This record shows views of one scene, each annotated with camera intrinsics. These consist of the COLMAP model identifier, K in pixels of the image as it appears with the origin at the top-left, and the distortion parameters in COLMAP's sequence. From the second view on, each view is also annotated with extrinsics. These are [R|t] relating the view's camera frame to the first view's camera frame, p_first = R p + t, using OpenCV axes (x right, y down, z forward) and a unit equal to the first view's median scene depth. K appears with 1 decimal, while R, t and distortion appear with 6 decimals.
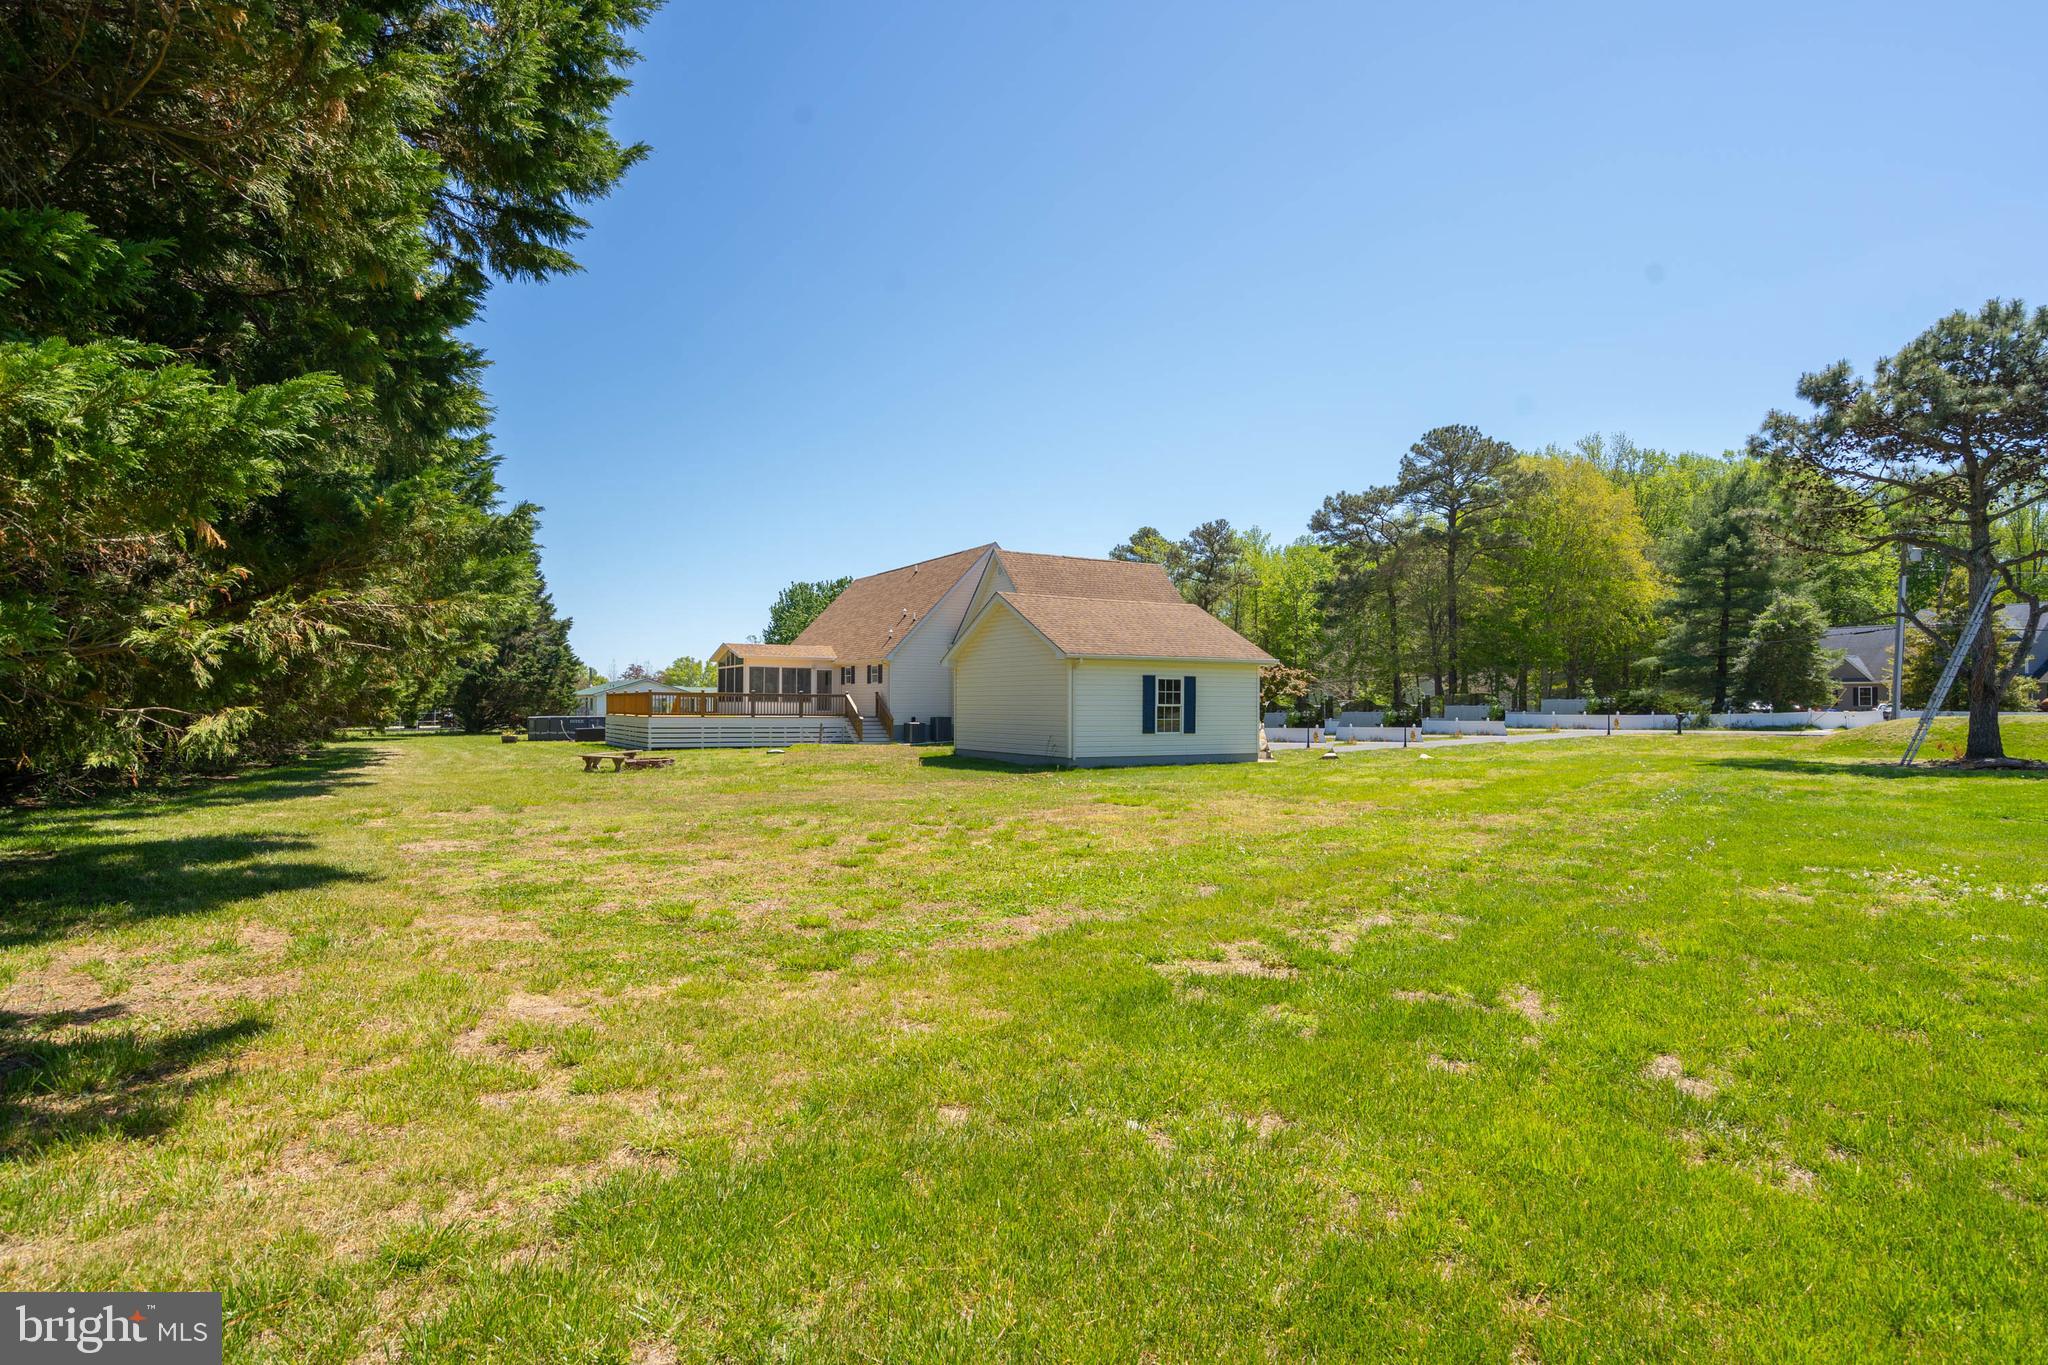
lens RADIAL K [[1052.4, 0, 1024.5], [0, 1052.4, 687.2], [0, 0, 1]] dist [0.004143, -0.001289]
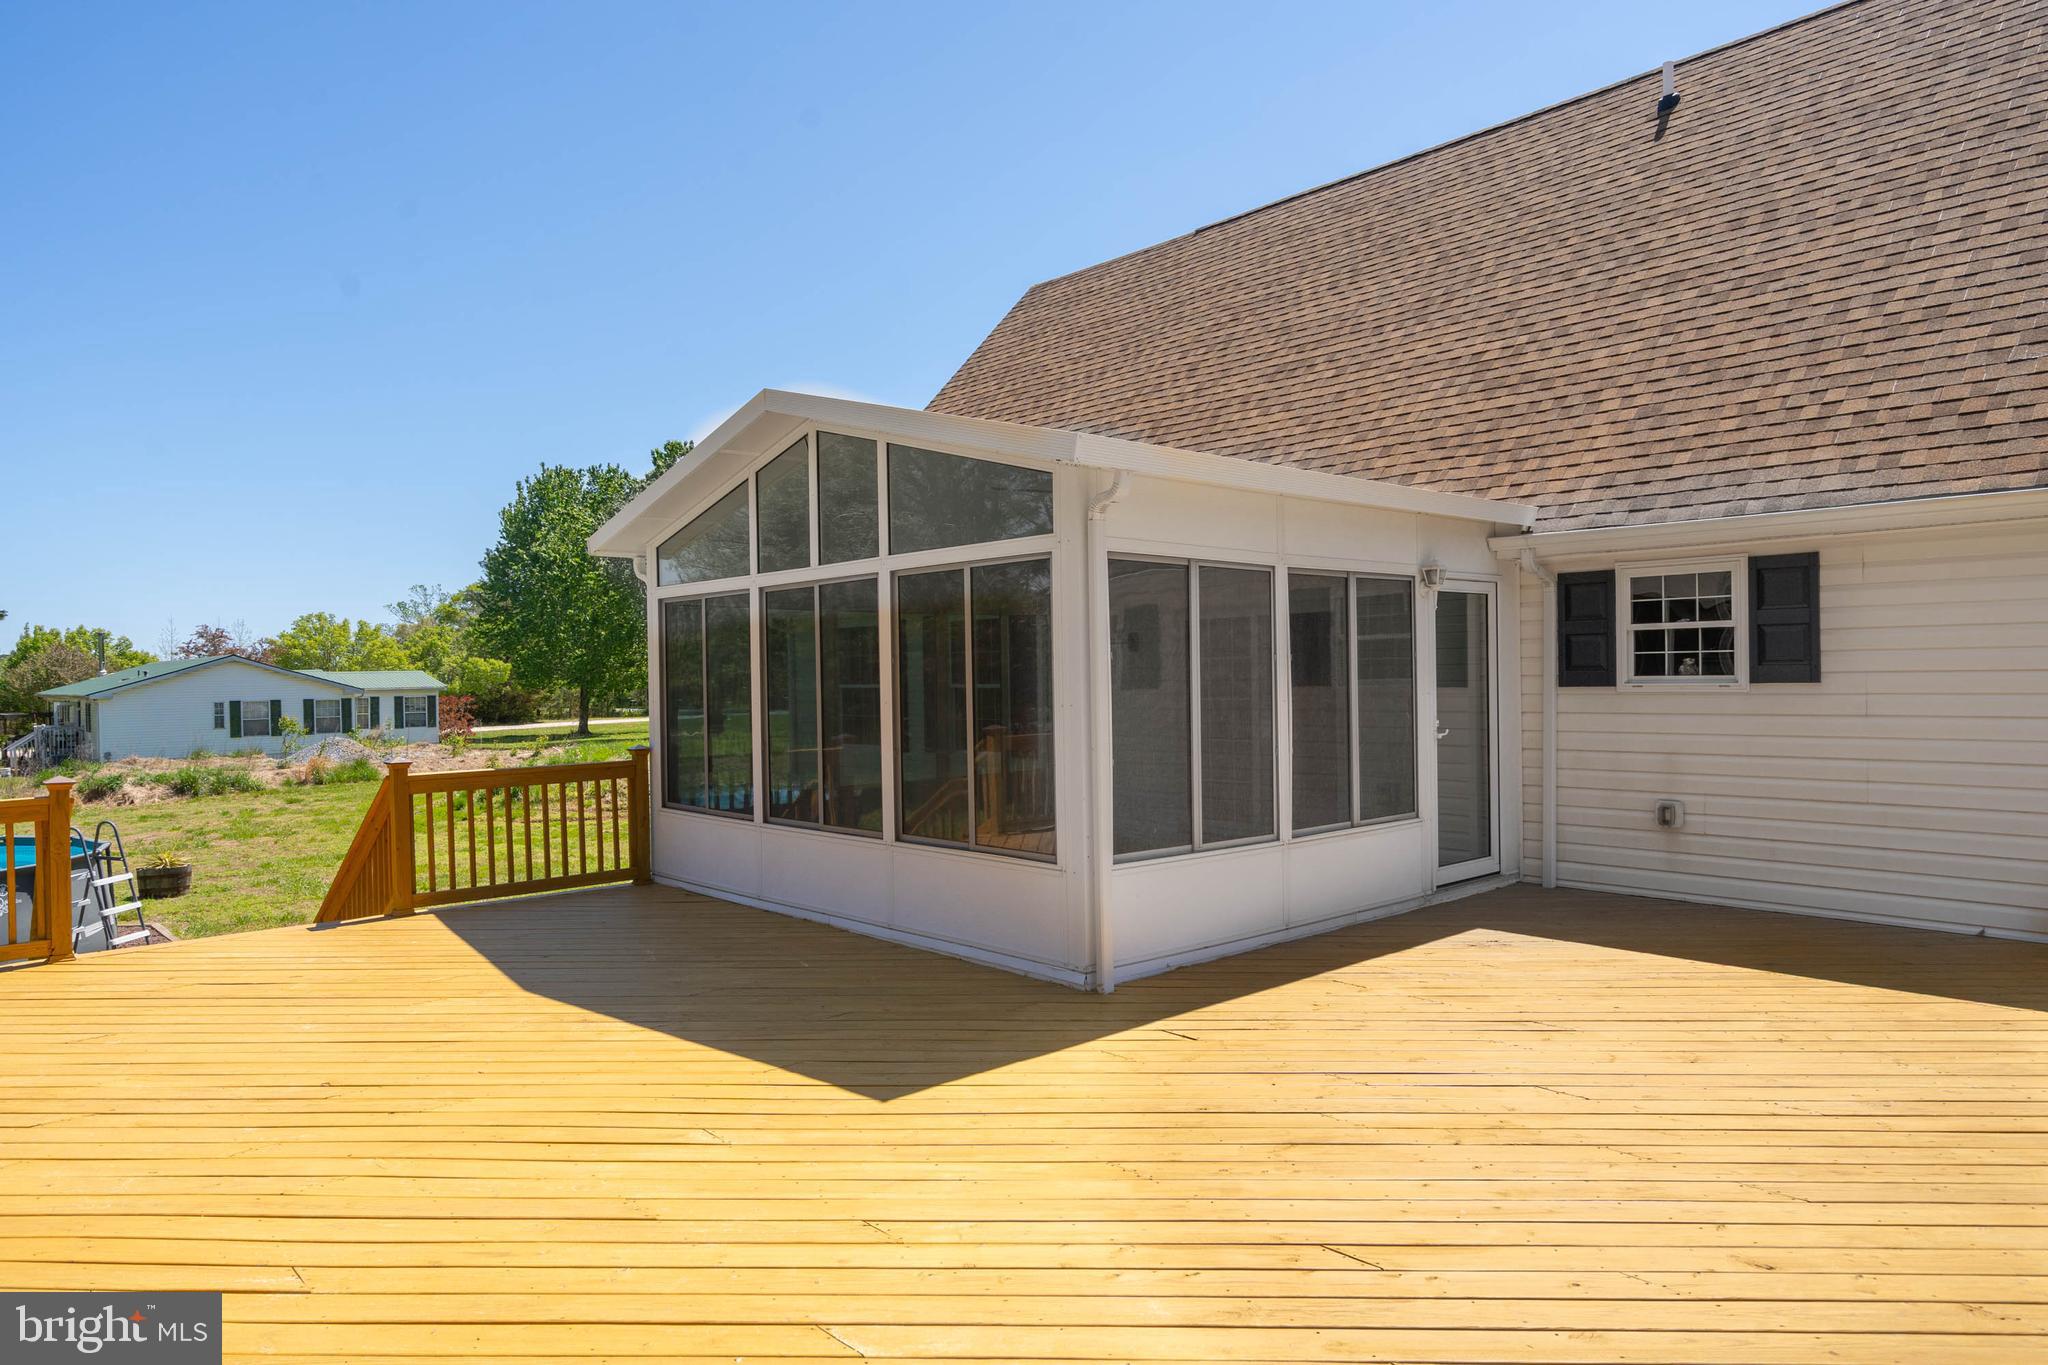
lens RADIAL K [[1256.8, 0, 1023.1], [0, 1256.8, 692.0], [0, 0, 1]] dist [0.003485, 0.001558]
pose [[0.978741, -0.022000, 0.203916, -0.207119], [0.015822, 0.999366, 0.031880, -0.006195], [-0.204488, -0.027976, 0.978469, 0.604375]]
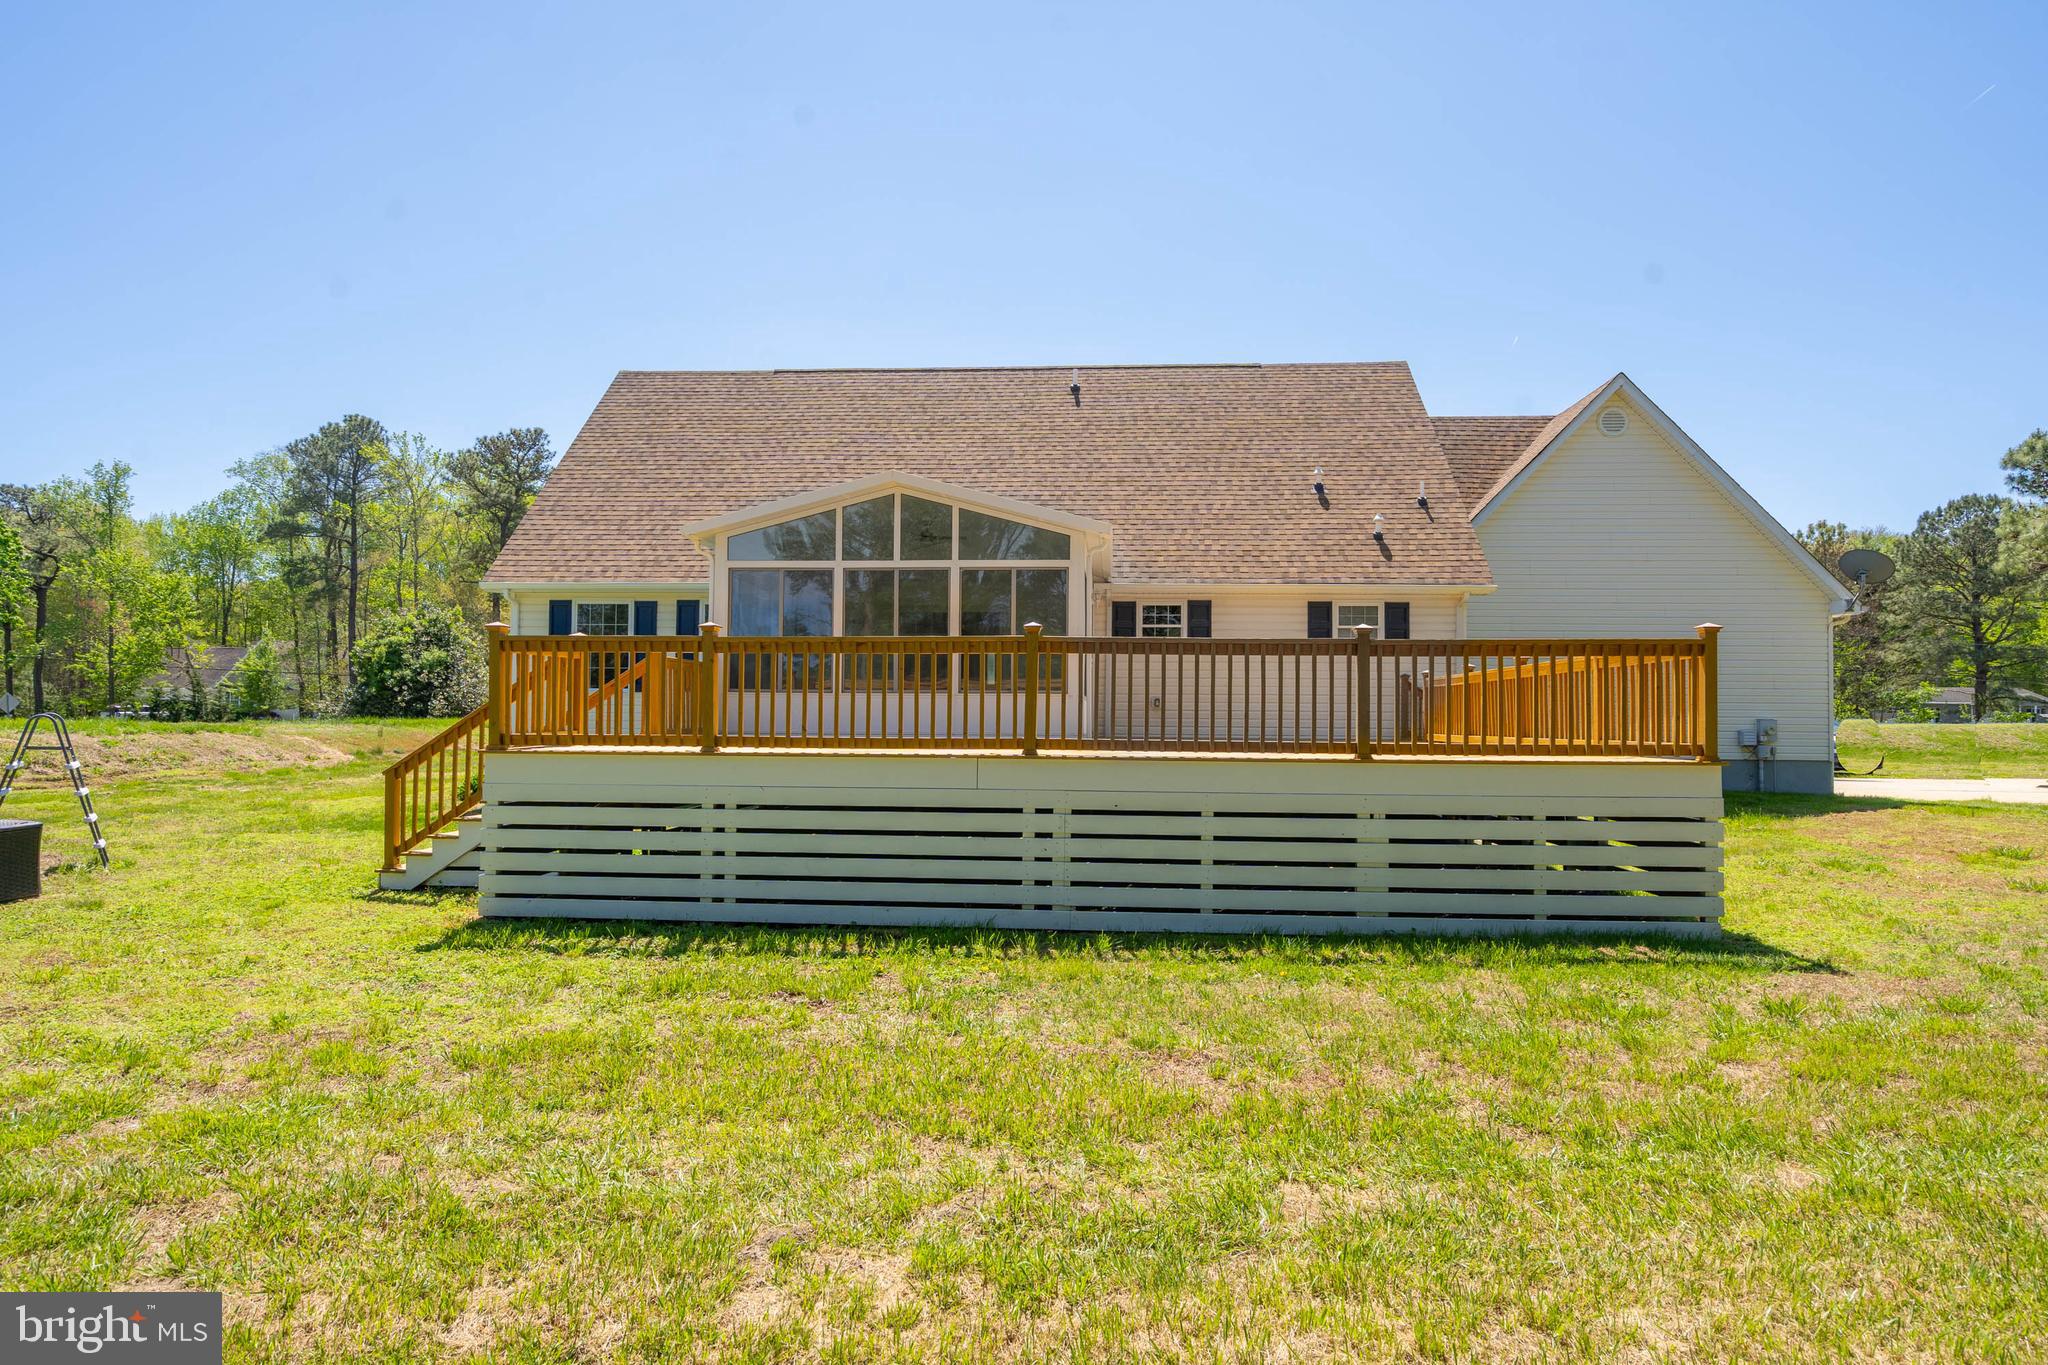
lens RADIAL K [[1120.4, 0, 1028.6], [0, 1120.4, 681.4], [0, 0, 1]] dist [0.002449, 0.000820]
pose [[0.568258, 0.028174, 0.822368, -0.359254], [-0.019769, 0.999593, -0.020586, 0.011845], [-0.822613, -0.004560, 0.568583, 0.584317]]
